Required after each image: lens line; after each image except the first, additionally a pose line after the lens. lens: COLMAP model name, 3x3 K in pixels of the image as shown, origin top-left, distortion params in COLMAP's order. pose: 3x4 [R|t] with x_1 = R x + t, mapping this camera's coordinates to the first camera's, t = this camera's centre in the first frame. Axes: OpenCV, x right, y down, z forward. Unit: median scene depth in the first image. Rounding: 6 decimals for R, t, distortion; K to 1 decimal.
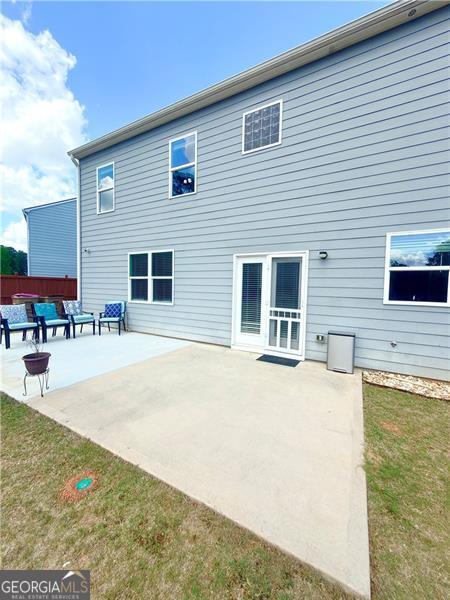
lens RADIAL K [[245.2, 0, 223.2], [0, 245.2, 296.7], [0, 0, 1]] dist [-0.000494, 0.000033]
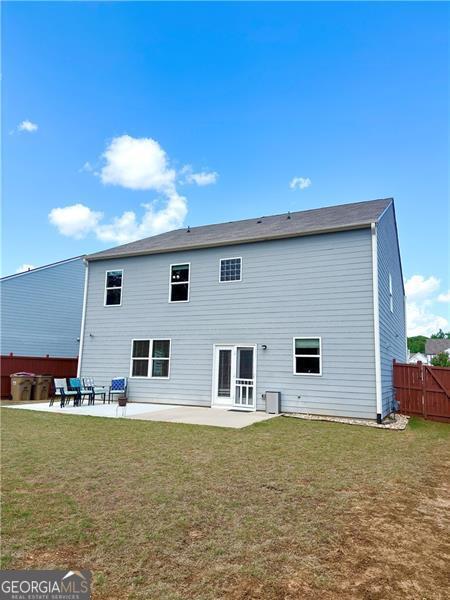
lens RADIAL K [[429.4, 0, 225.0], [0, 429.4, 300.0], [0, 0, 1]] dist [0.067800, -0.001568]
pose [[0.998497, 0.013122, 0.053215, -0.032058], [-0.002138, 0.979503, -0.201420, 0.099536], [-0.054767, 0.201004, 0.978058, -1.699185]]
